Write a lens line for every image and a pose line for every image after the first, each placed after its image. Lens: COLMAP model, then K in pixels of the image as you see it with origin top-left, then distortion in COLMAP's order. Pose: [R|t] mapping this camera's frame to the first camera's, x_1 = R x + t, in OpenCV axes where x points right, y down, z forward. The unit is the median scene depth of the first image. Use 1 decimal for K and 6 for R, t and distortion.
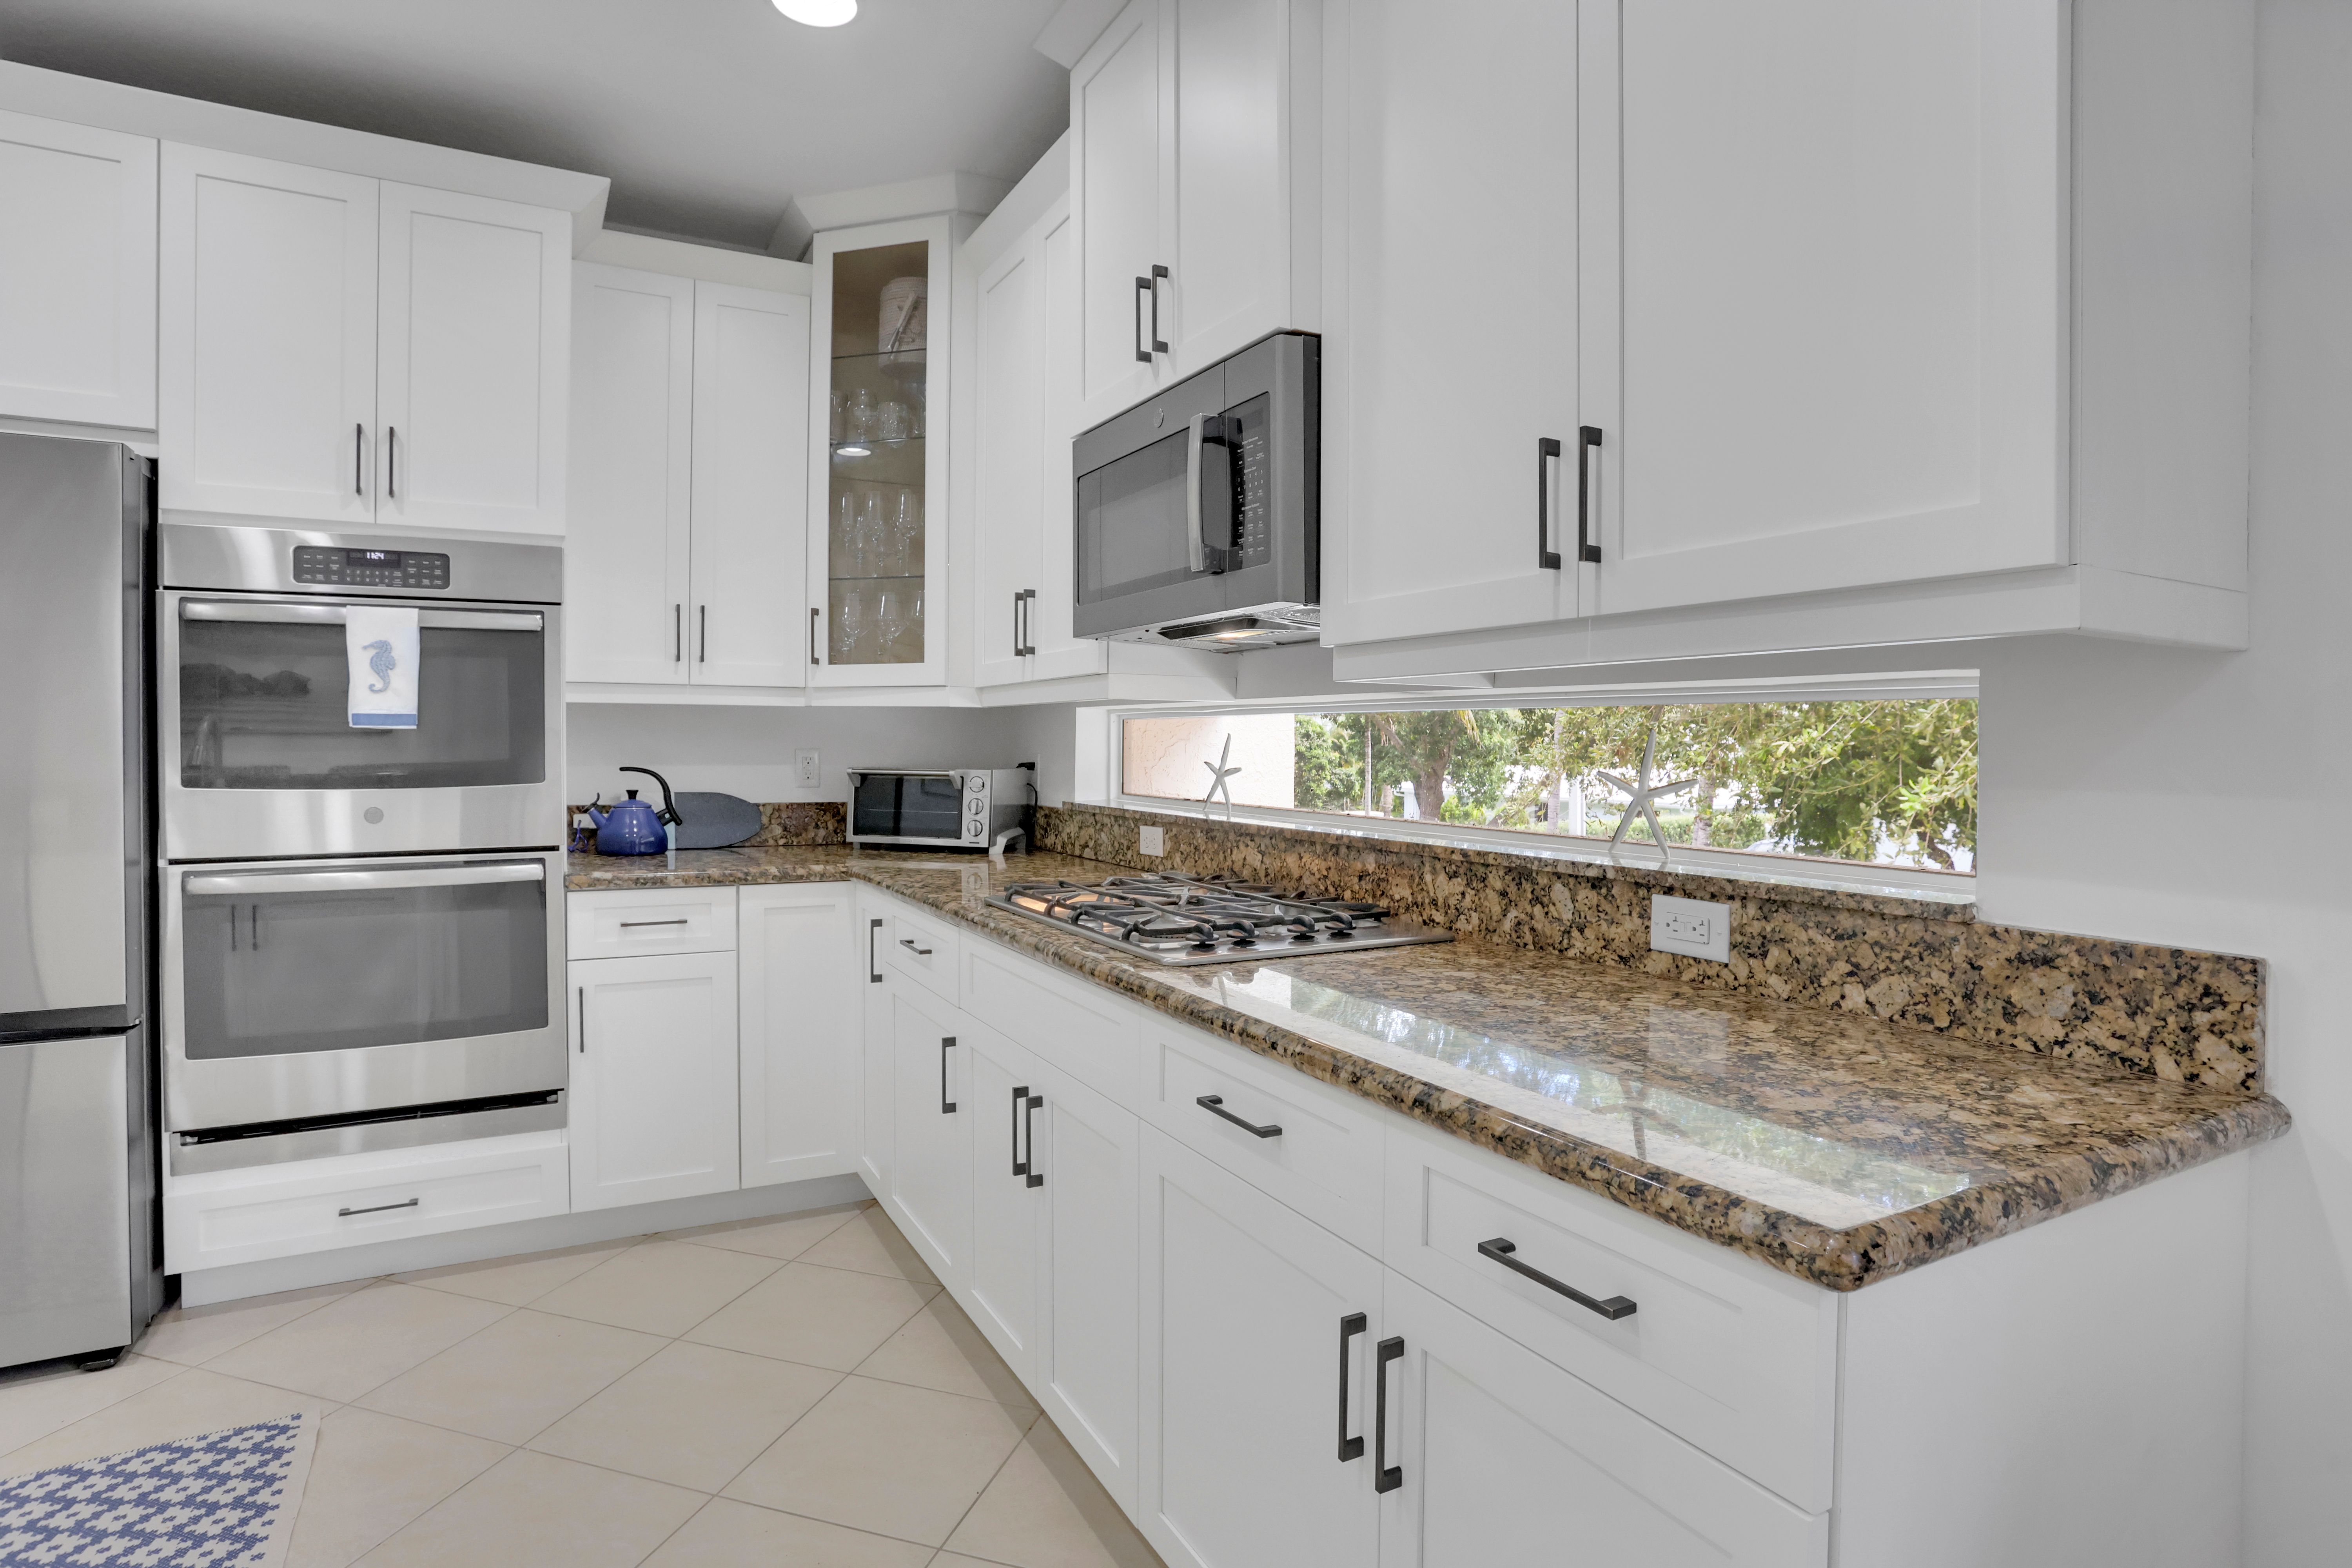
lens RADIAL K [[1215.2, 0, 1157.7], [0, 1215.2, 762.6], [0, 0, 1]] dist [-0.058522, 0.019298]
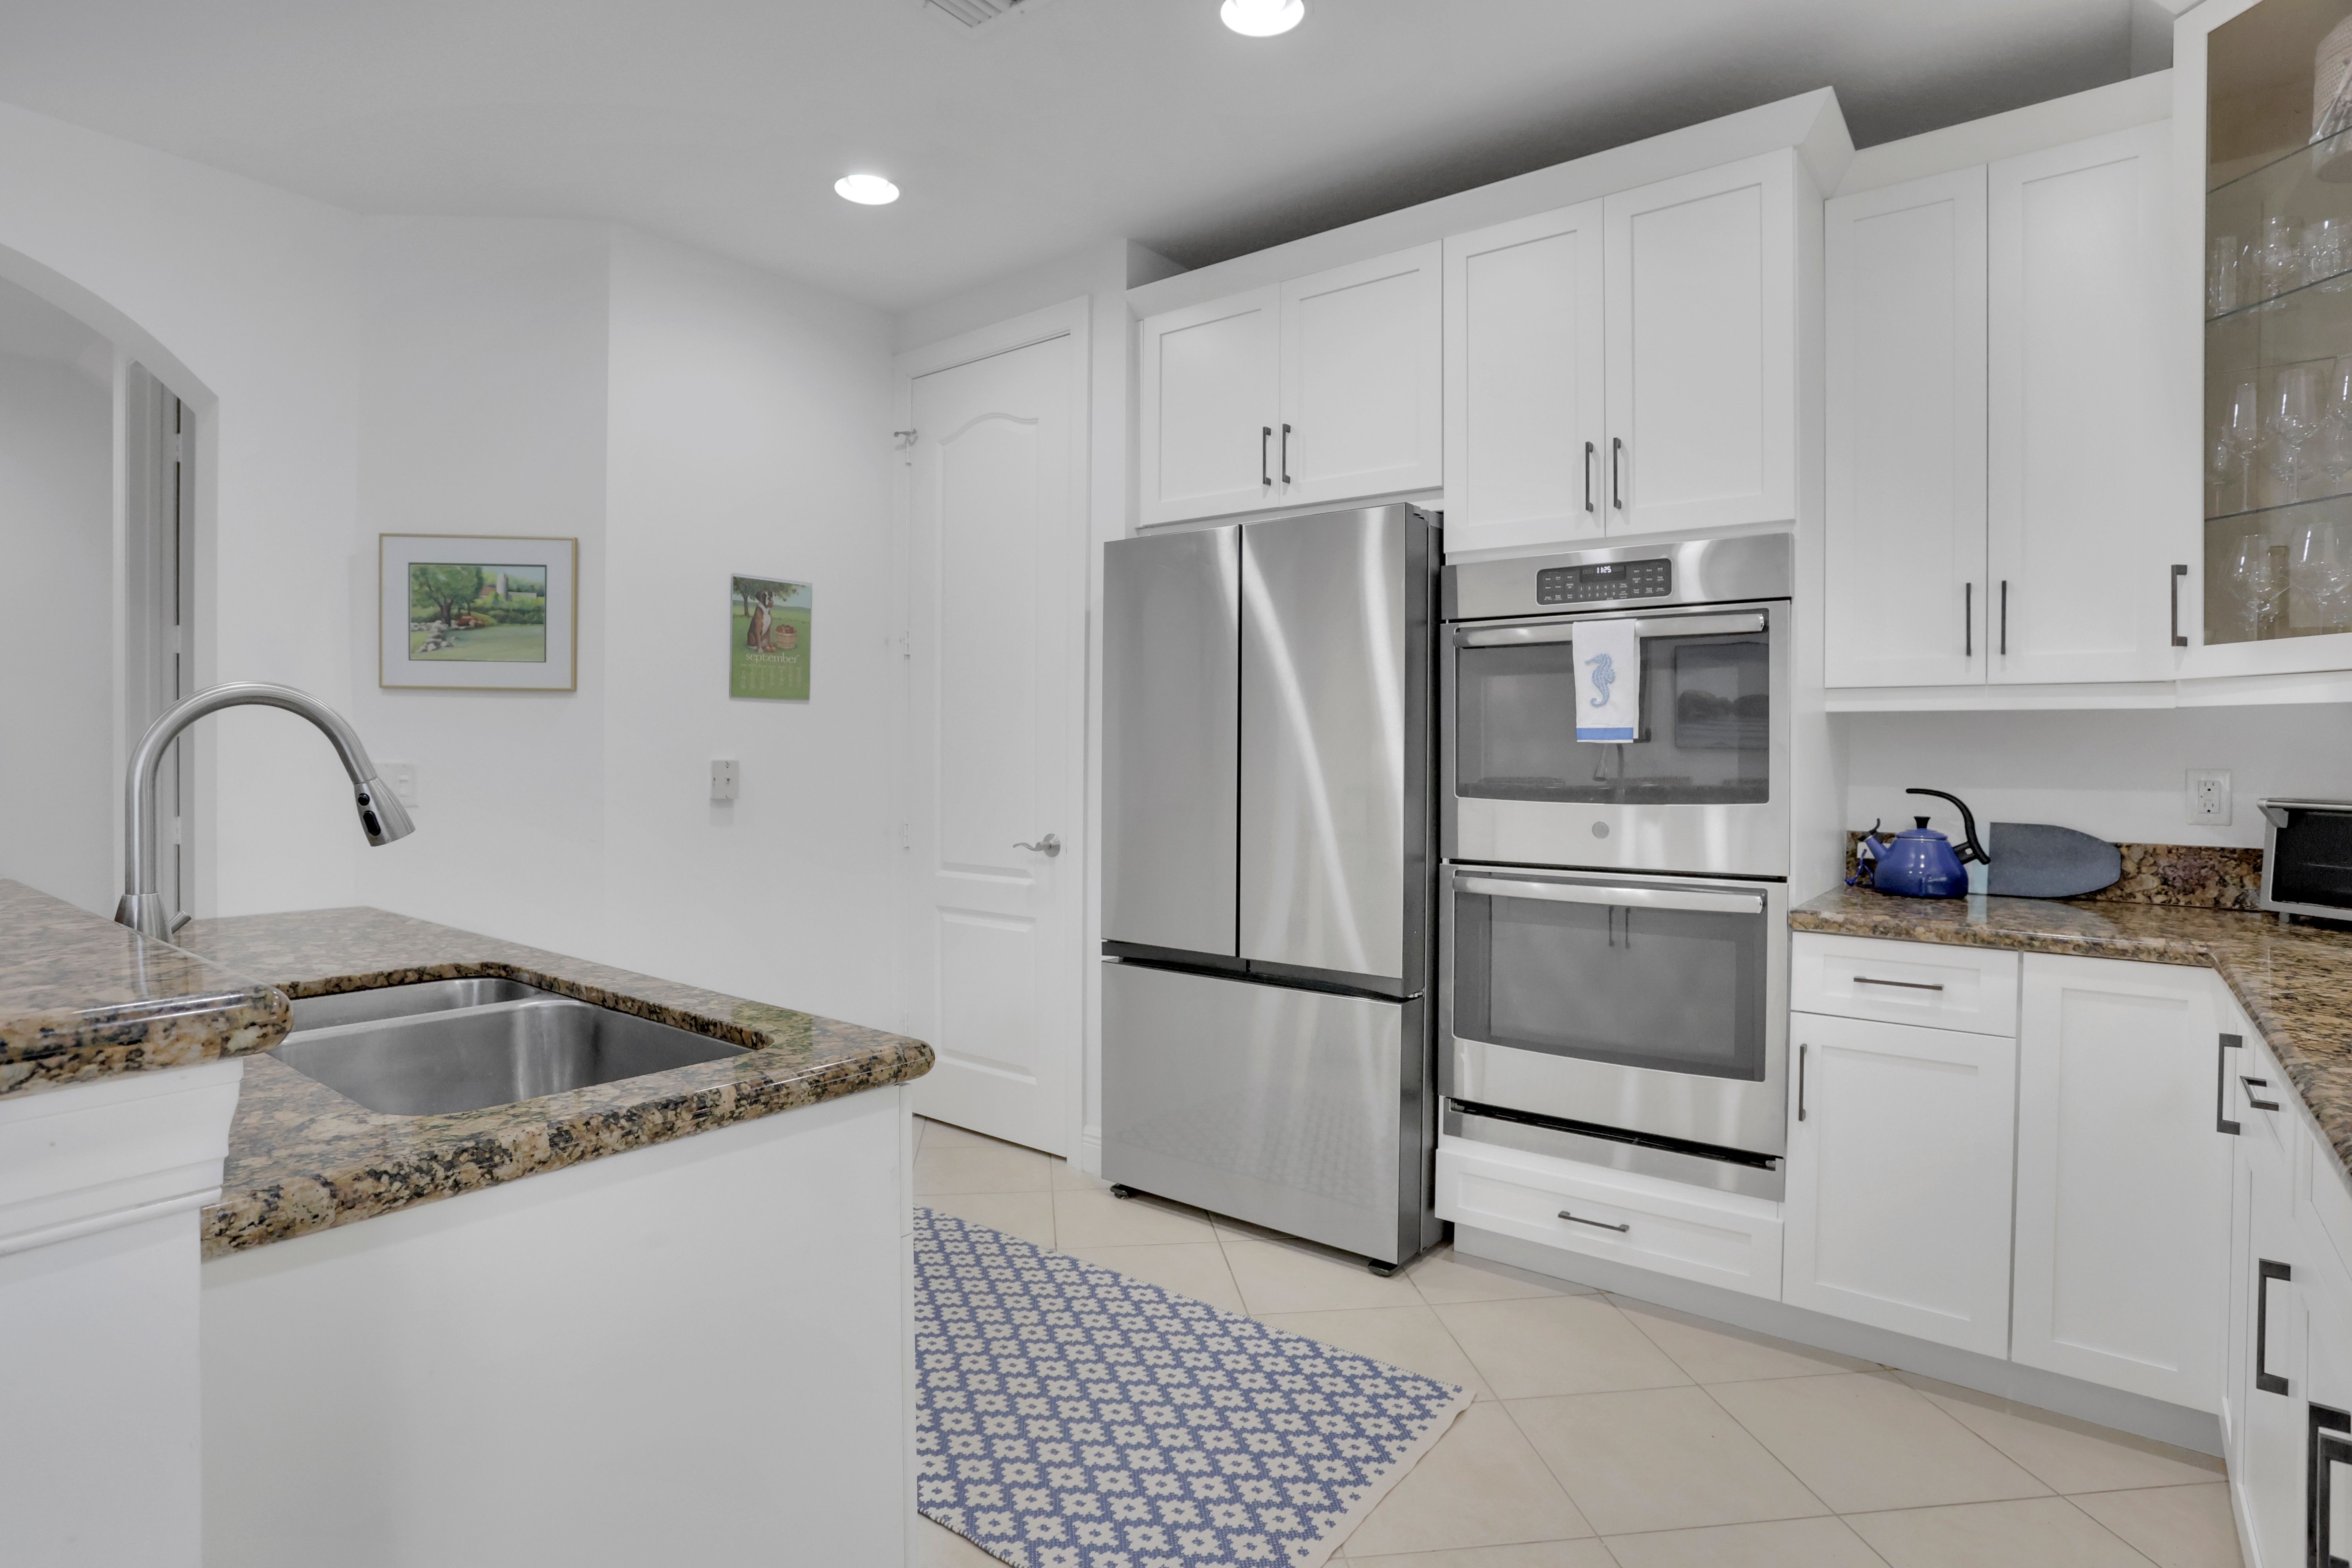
lens RADIAL K [[1215.2, 0, 1153.3], [0, 1215.2, 767.1], [0, 0, 1]] dist [-0.058522, 0.019298]
pose [[0.401670, 0.007935, -0.915750, 0.115739], [-0.019494, 0.999810, 0.000113, -0.001207], [0.915577, 0.017806, 0.401749, 0.243736]]
